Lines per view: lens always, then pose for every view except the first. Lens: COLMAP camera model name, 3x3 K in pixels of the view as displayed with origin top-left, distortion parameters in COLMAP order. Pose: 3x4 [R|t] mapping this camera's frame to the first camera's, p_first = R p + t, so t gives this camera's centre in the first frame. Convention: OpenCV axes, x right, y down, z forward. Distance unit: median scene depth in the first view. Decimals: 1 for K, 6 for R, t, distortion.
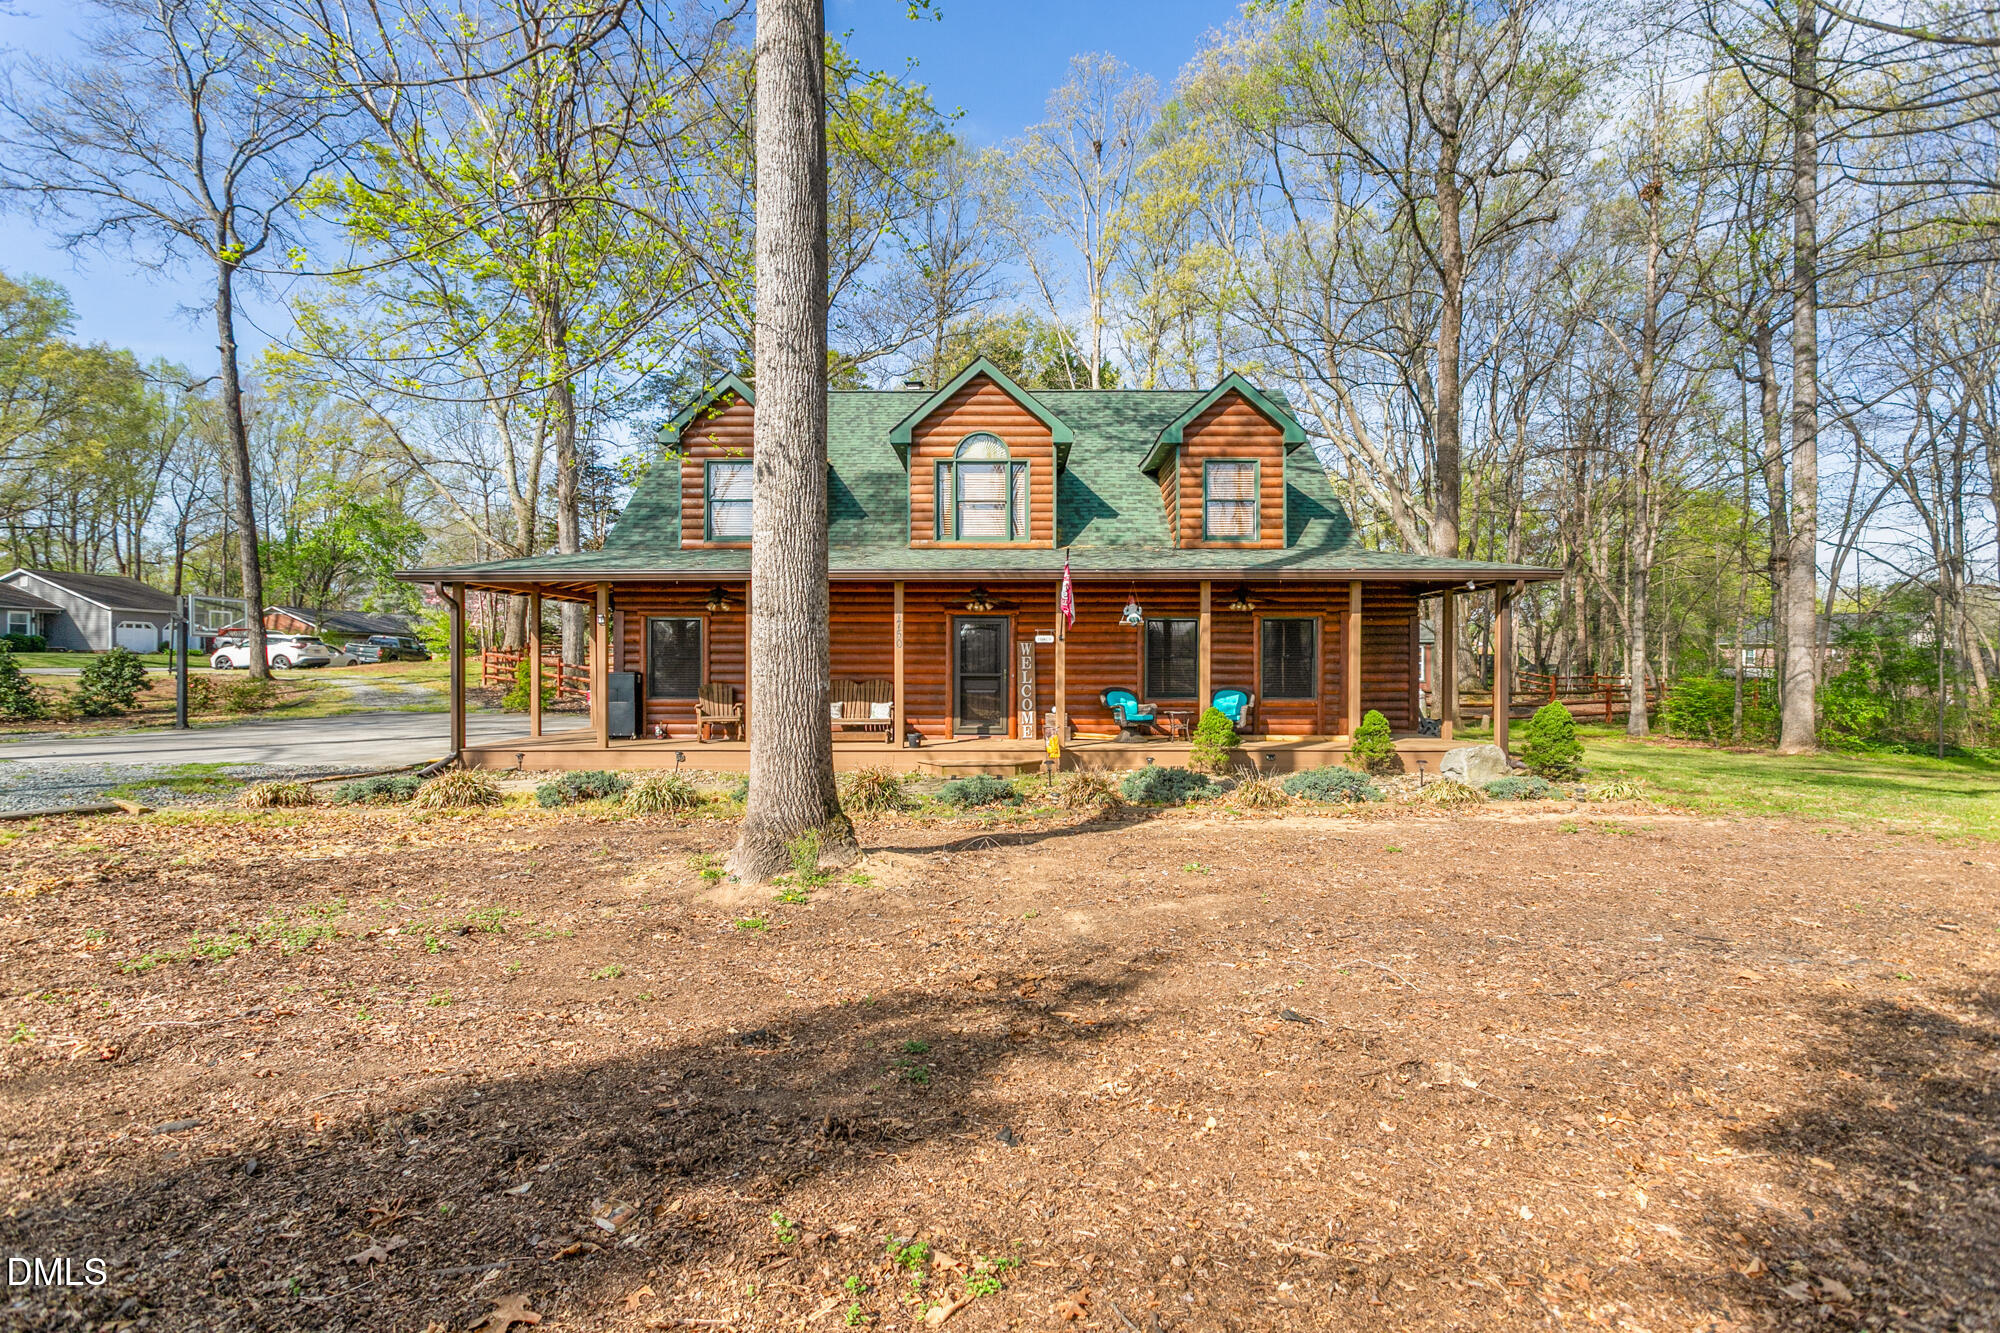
lens RADIAL K [[949.8, 0, 1000.0], [0, 949.8, 666.5], [0, 0, 1]] dist [0.001259, 0.000393]
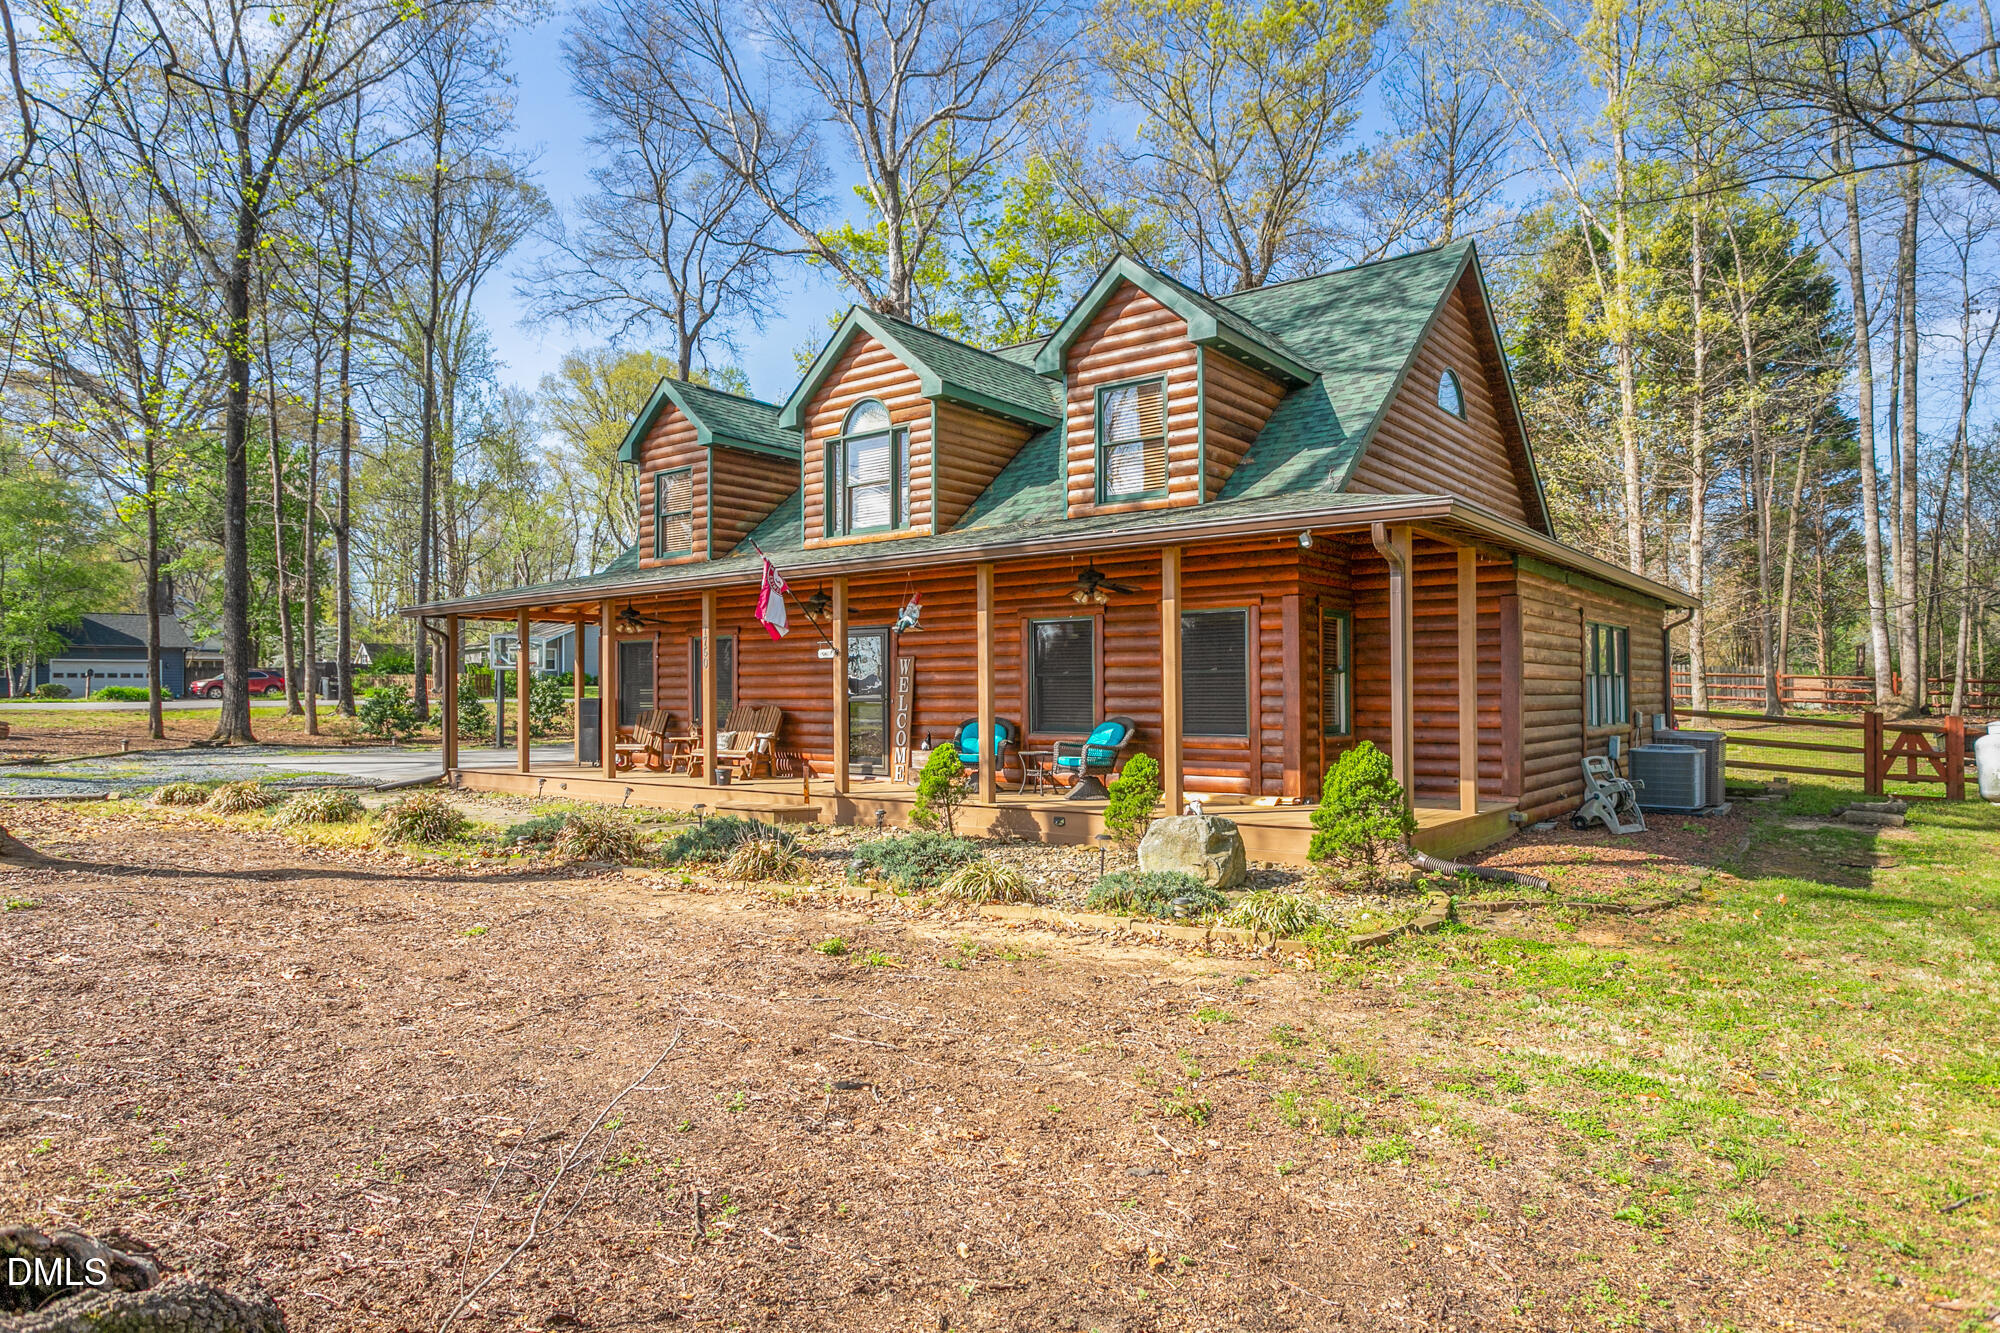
lens RADIAL K [[1177.0, 0, 1000.0], [0, 1177.0, 666.5], [0, 0, 1]] dist [-0.001737, -0.000261]
pose [[0.793104, -0.019834, -0.608763, 0.675471], [0.004585, 0.999636, -0.026596, 0.007395], [0.609069, 0.018302, 0.792906, 0.282449]]
